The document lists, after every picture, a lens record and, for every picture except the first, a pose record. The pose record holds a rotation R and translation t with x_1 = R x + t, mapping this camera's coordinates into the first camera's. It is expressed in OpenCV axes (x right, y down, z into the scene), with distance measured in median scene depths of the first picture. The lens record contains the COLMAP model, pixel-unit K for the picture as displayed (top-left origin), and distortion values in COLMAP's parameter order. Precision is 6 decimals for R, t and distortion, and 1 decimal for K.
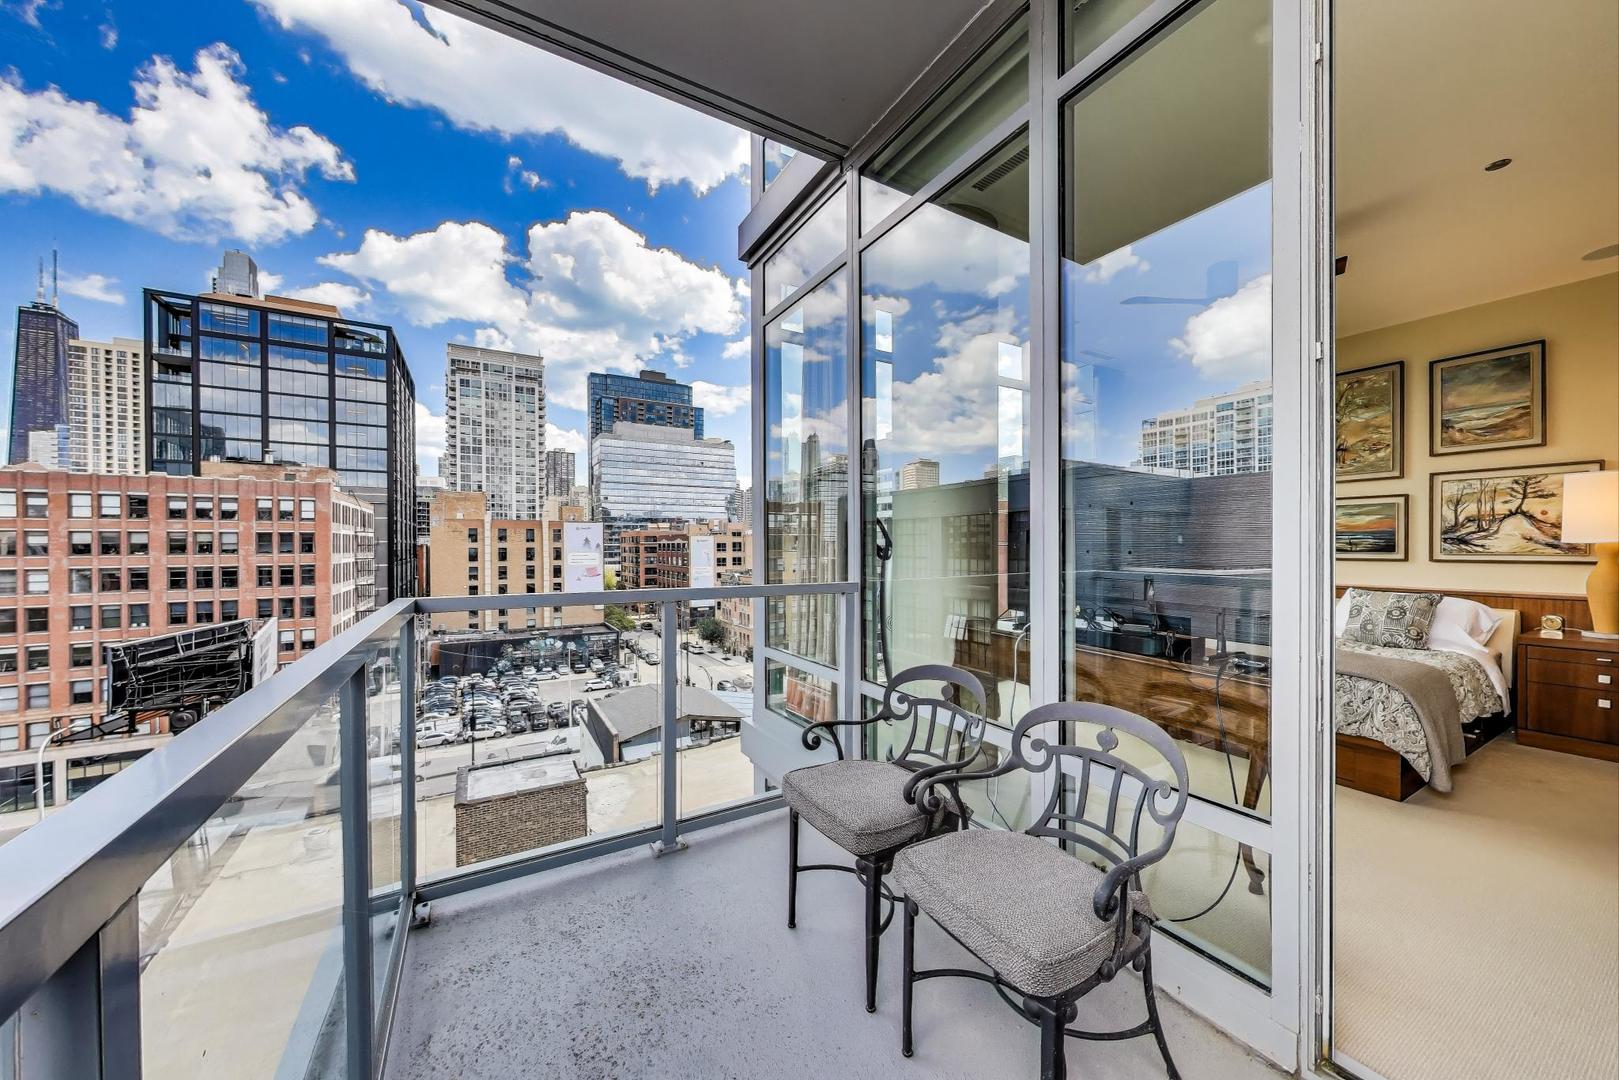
lens RADIAL K [[603.3, 0, 806.9], [0, 603.3, 548.1], [0, 0, 1]] dist [-0.001939, -0.000054]
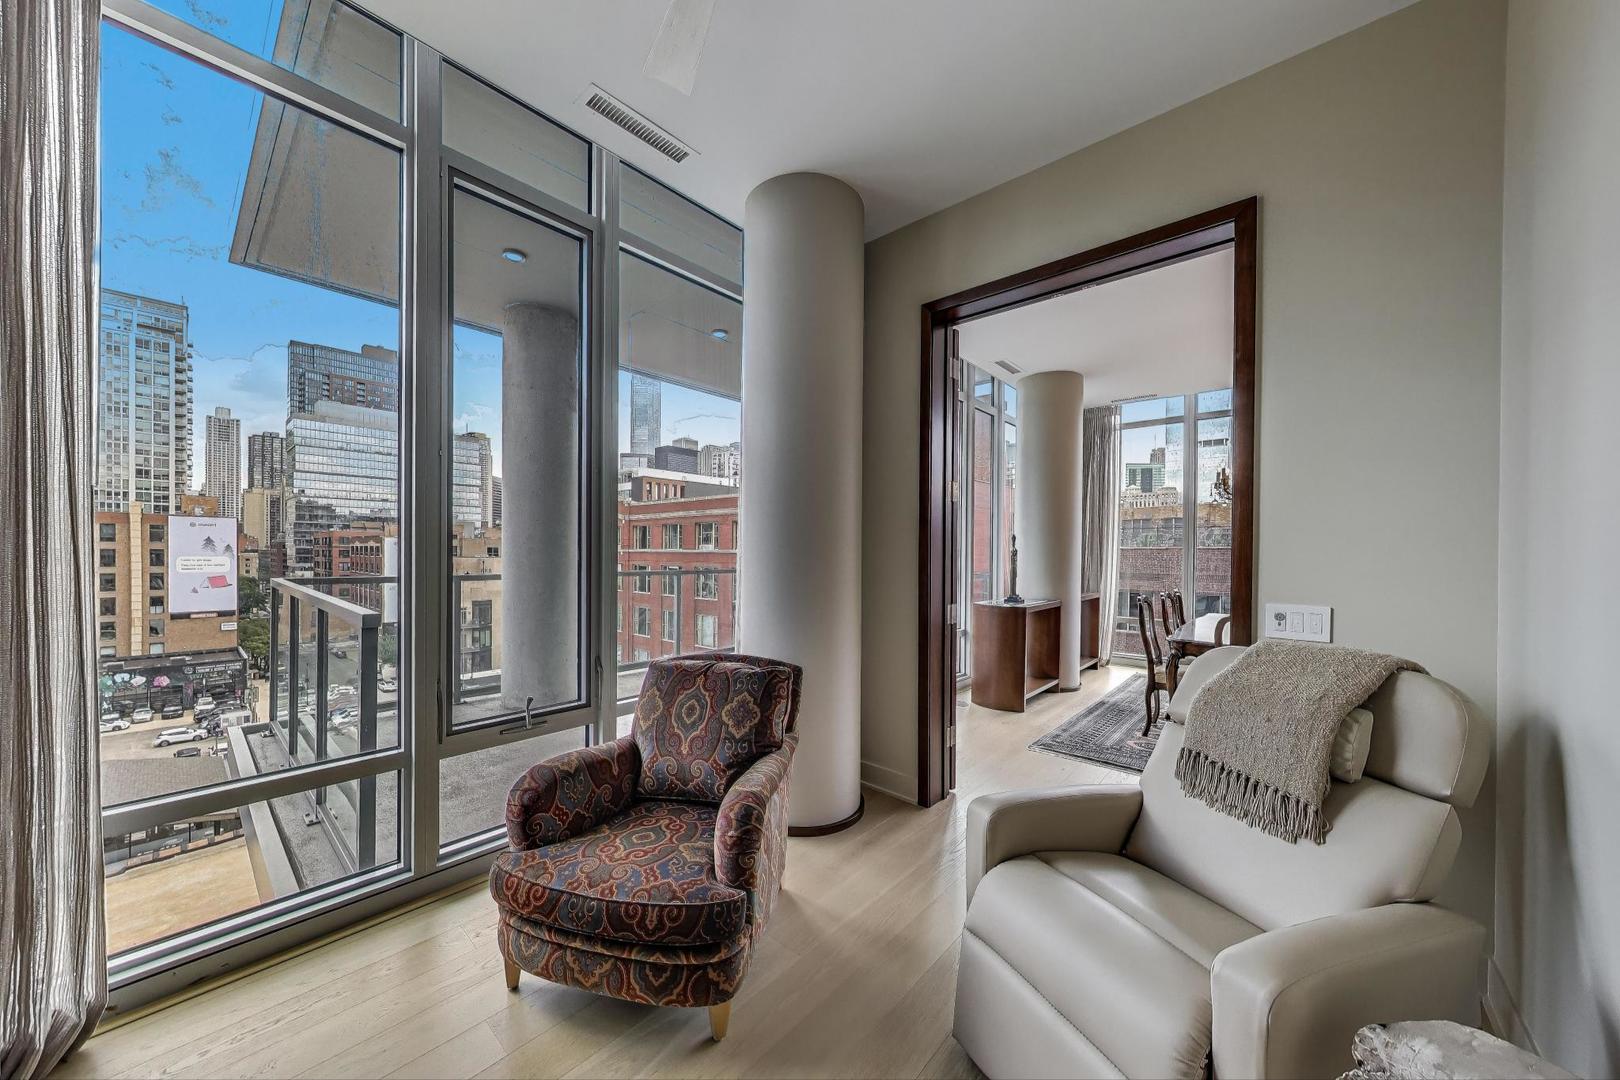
lens RADIAL K [[554.1, 0, 802.1], [0, 554.1, 549.9], [0, 0, 1]] dist [-0.001202, -0.000002]
pose [[0.956501, 0.011777, 0.291493, 0.129525], [-0.009421, 0.999911, -0.009484, -0.001225], [-0.291578, 0.006326, 0.956526, 0.091159]]
